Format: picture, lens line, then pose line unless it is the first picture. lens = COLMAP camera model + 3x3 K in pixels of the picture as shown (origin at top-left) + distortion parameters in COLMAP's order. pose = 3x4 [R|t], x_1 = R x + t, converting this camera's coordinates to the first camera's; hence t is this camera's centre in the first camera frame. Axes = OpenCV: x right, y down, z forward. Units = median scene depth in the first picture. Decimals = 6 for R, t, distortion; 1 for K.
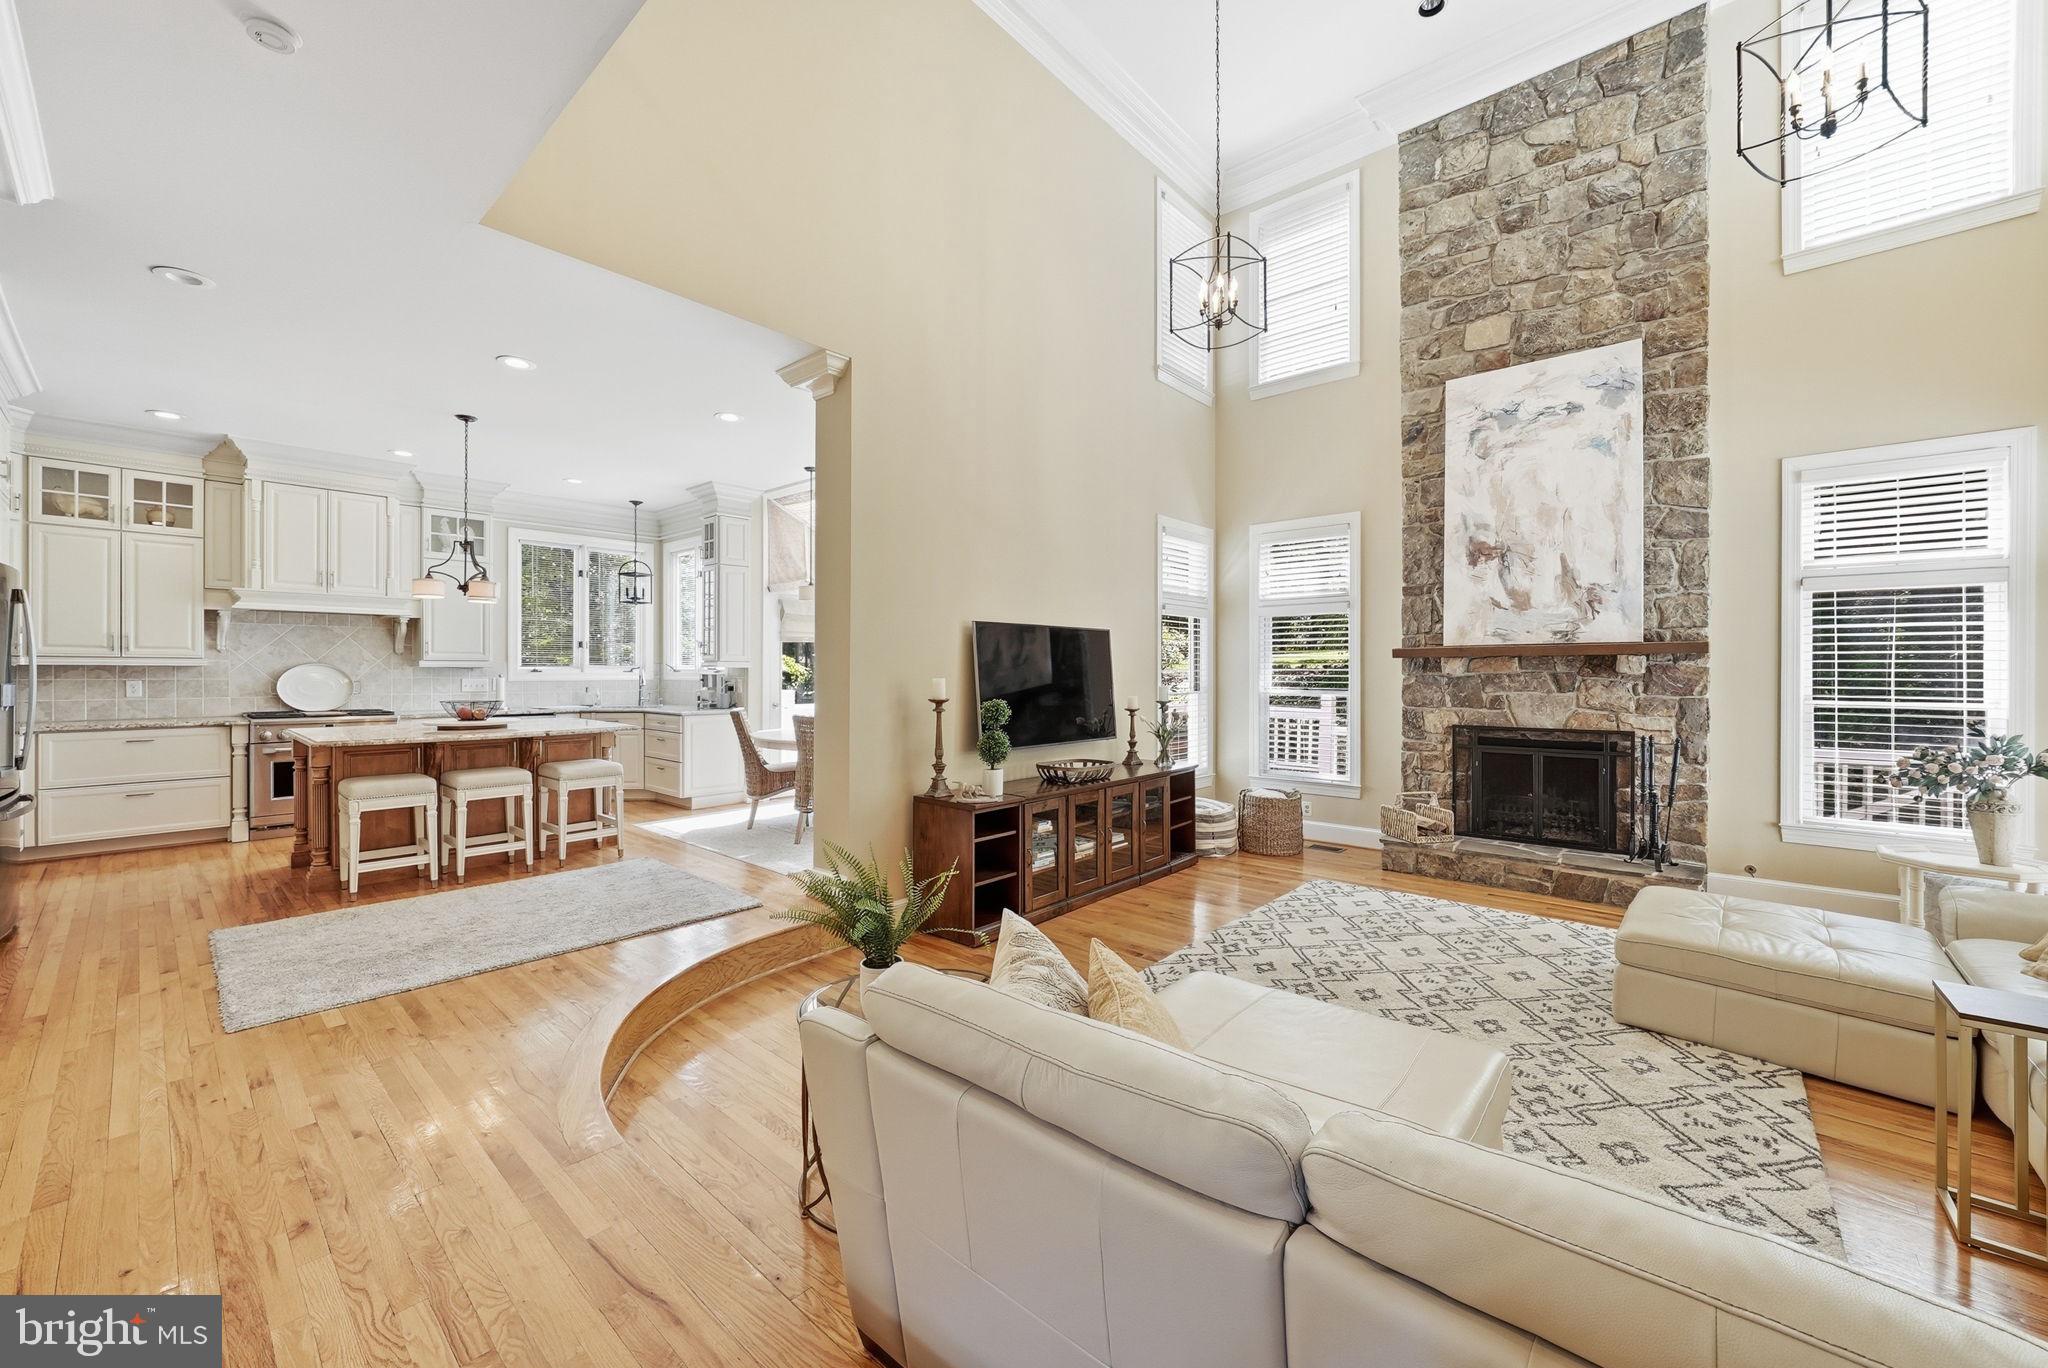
lens RADIAL K [[791.5, 0, 1019.8], [0, 791.5, 677.3], [0, 0, 1]] dist [-0.013210, 0.001240]
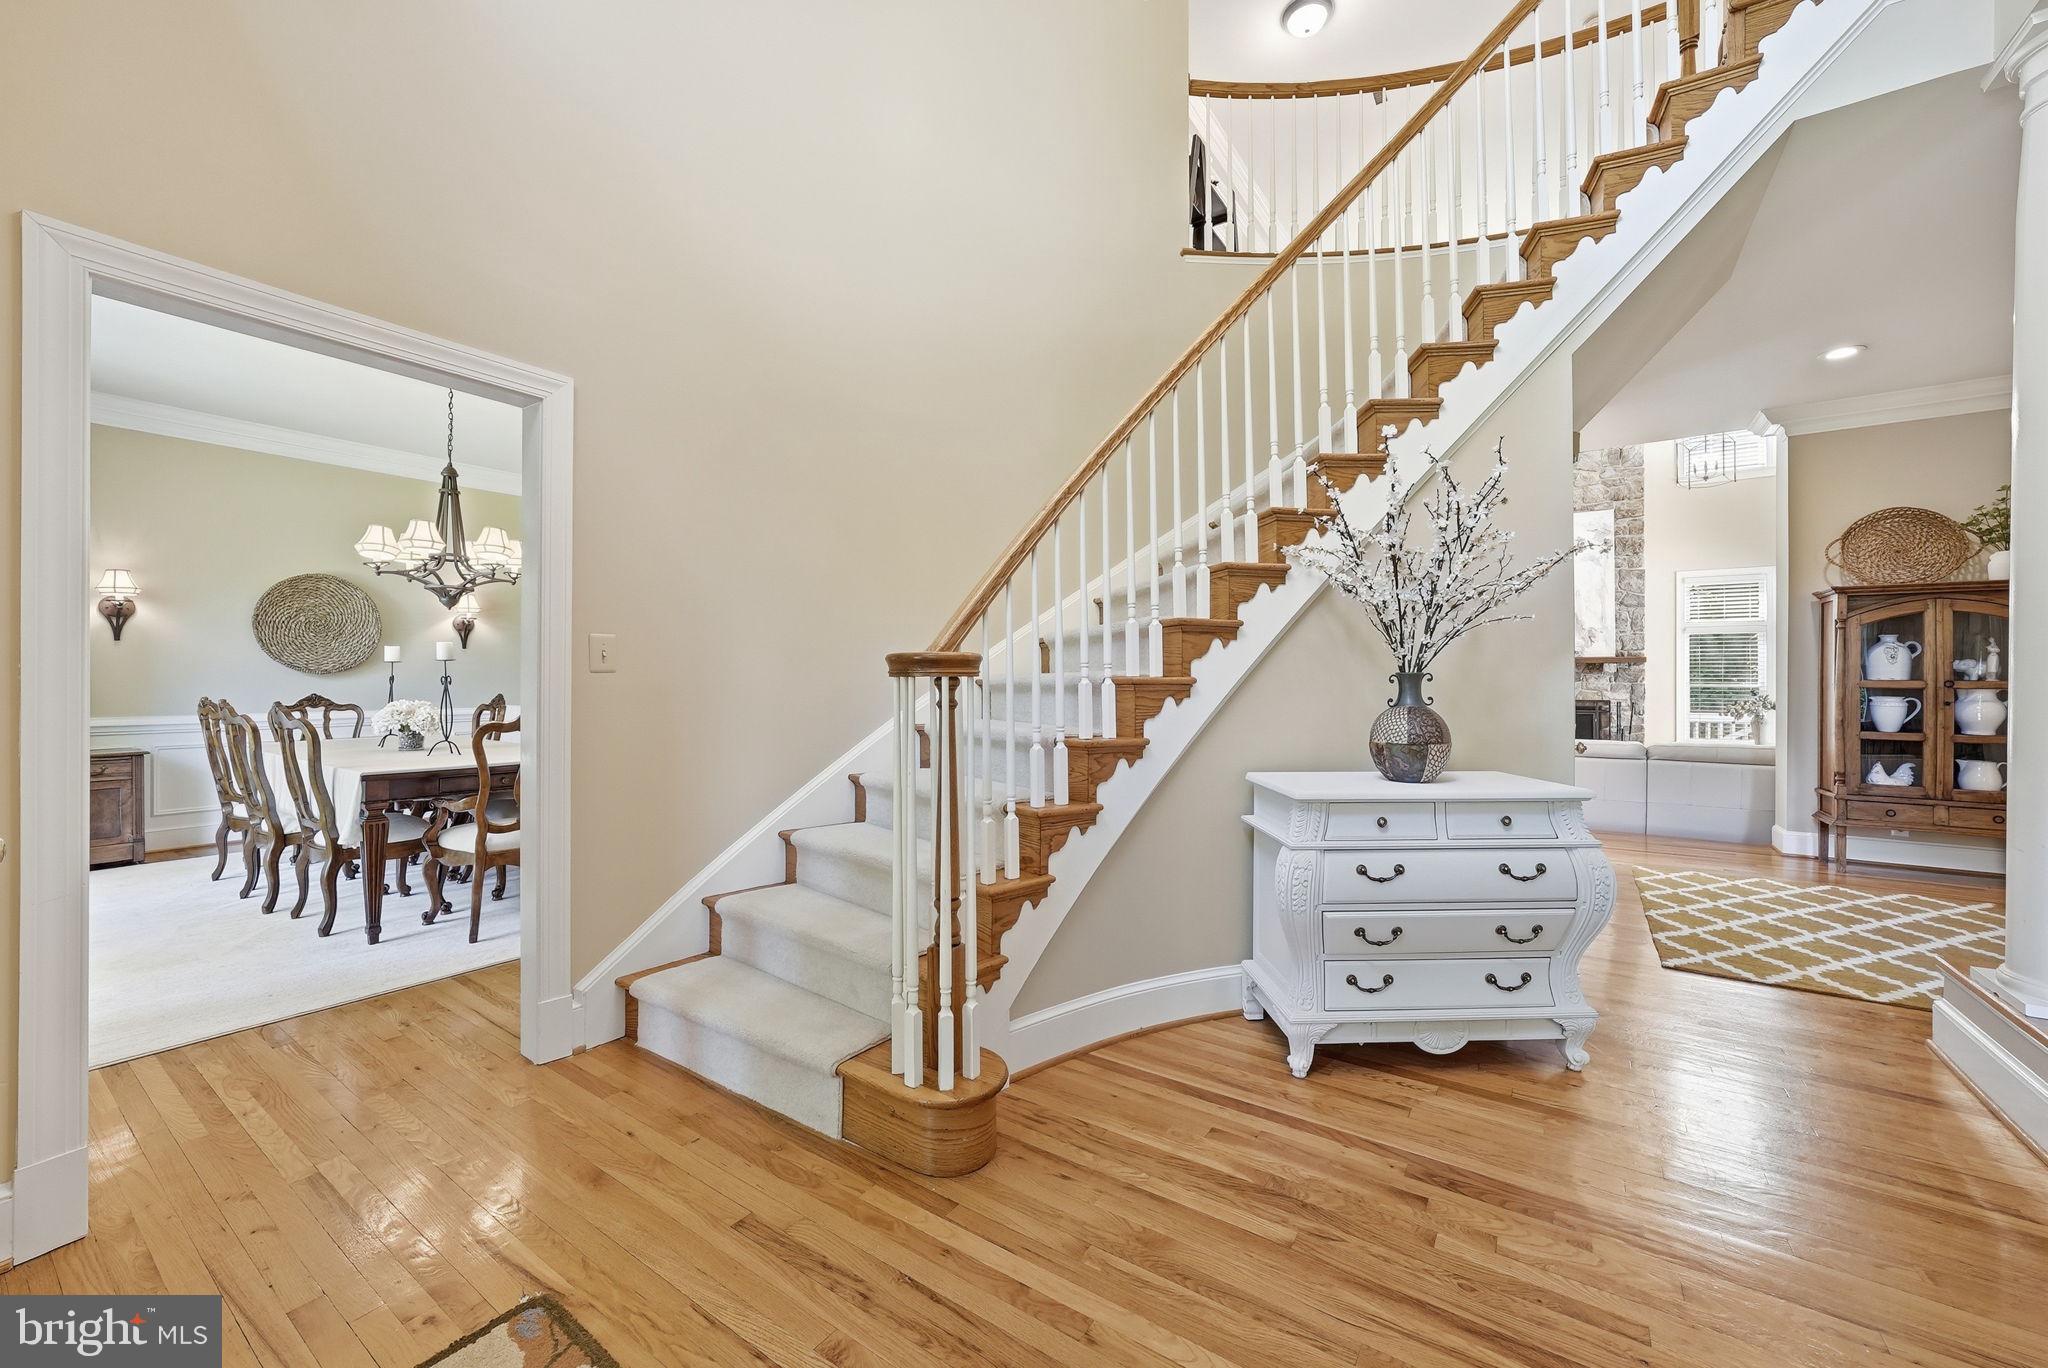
lens RADIAL K [[791.5, 0, 1024.1], [0, 791.5, 679.1], [0, 0, 1]] dist [-0.013210, 0.001240]
pose [[0.991990, 0.000237, 0.126314, -0.894554], [0.000226, 0.999993, -0.003654, 0.018791], [-0.126314, 0.003654, 0.991984, -0.758043]]
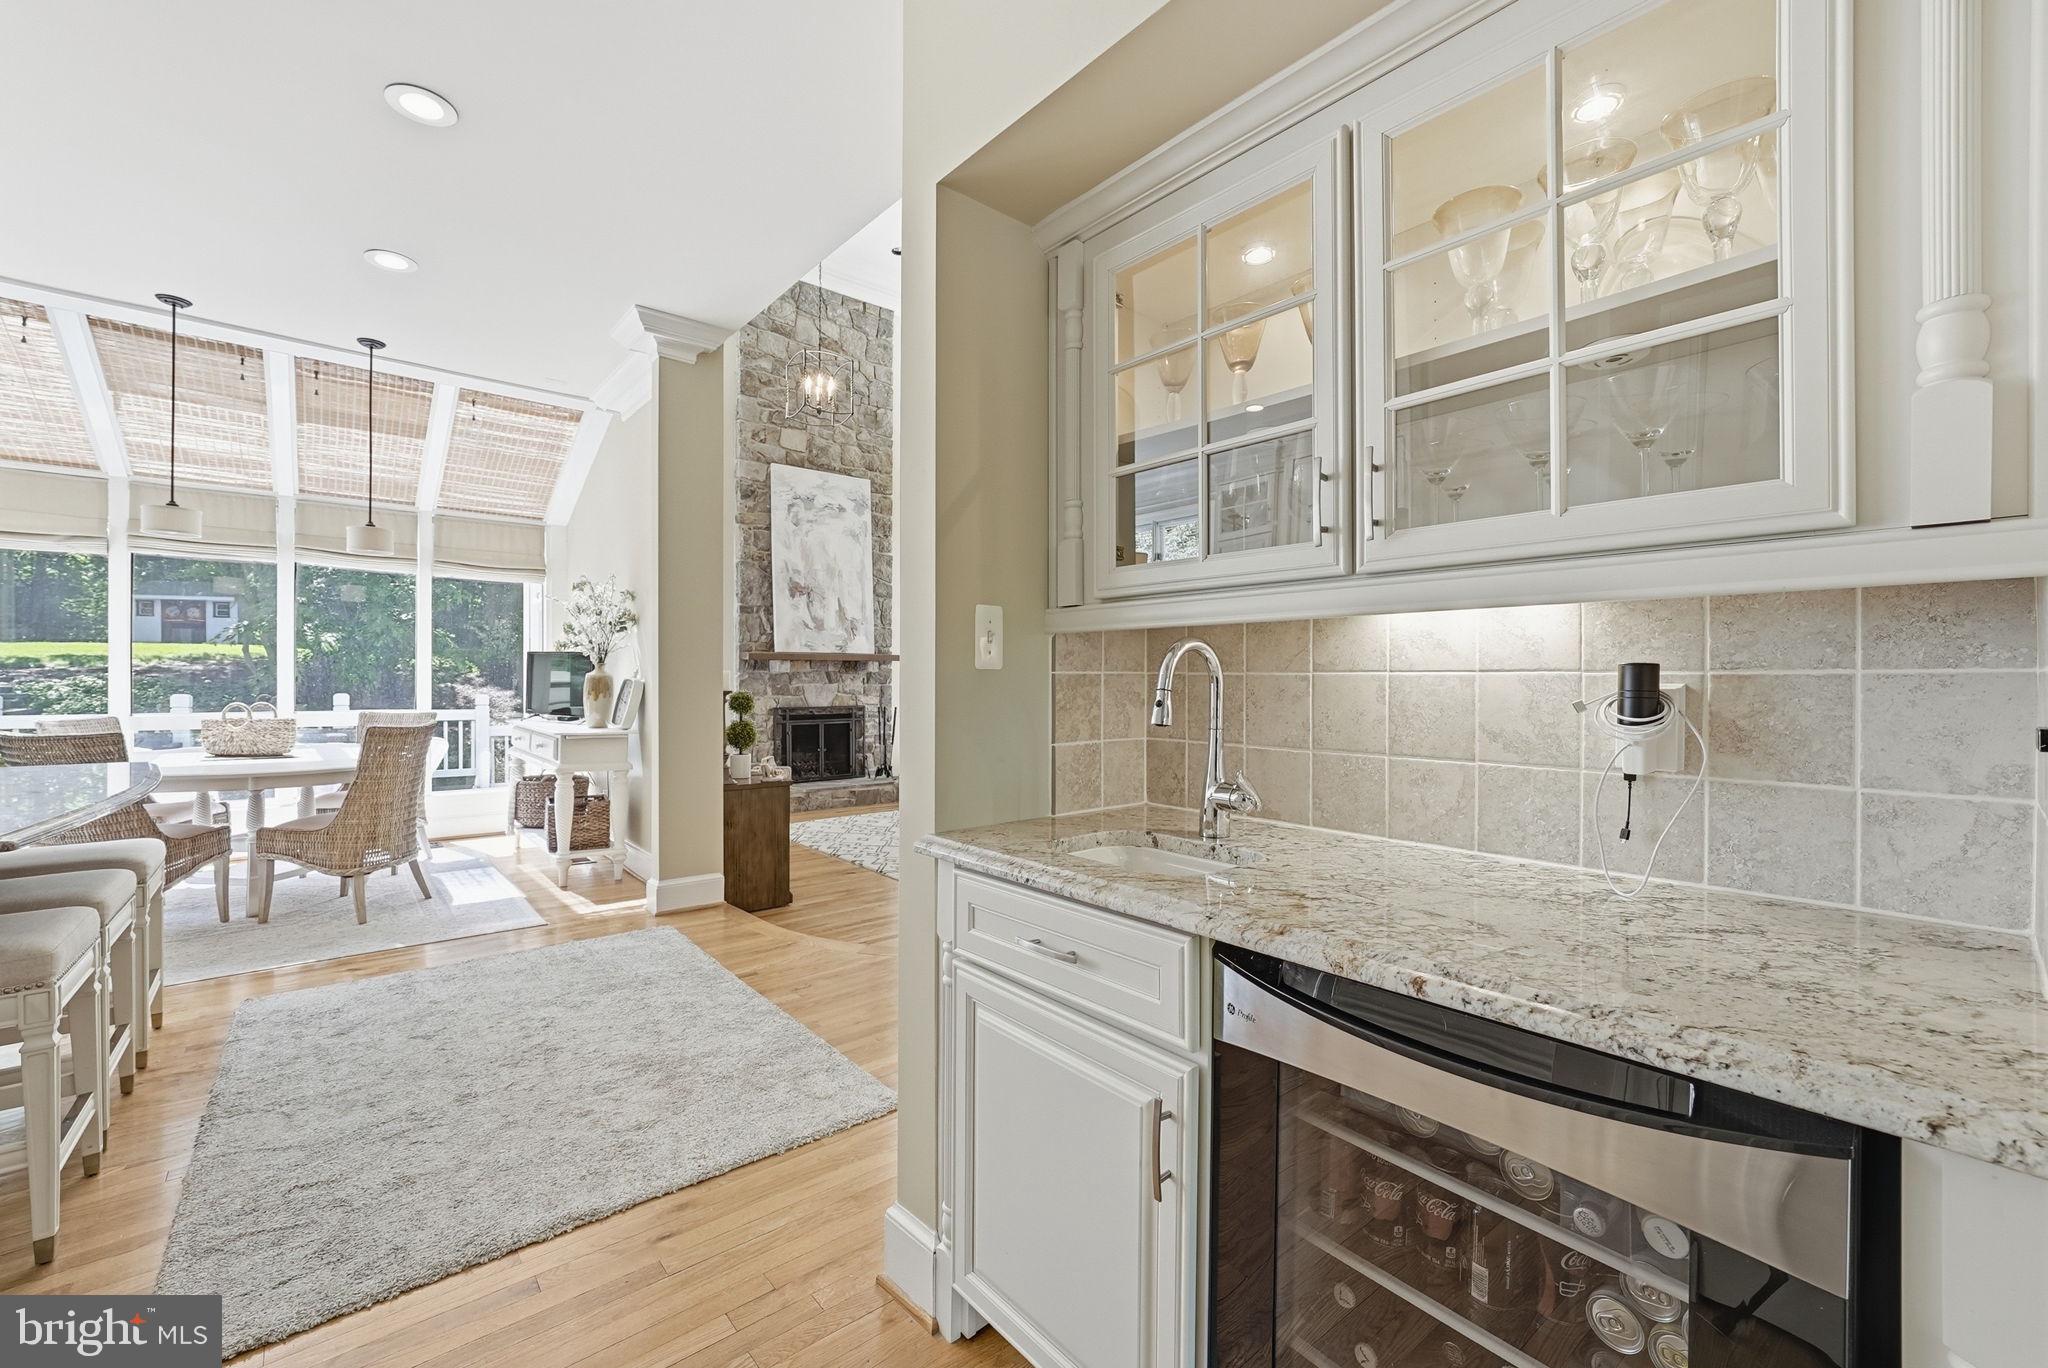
lens RADIAL K [[827.8, 0, 1017.9], [0, 827.8, 685.6], [0, 0, 1]] dist [-0.013842, 0.002767]
pose [[0.137184, -0.009805, 0.990497, -0.880465], [0.002729, 0.999951, 0.009521, 0.008001], [-0.990542, 0.001397, 0.137204, 0.373161]]
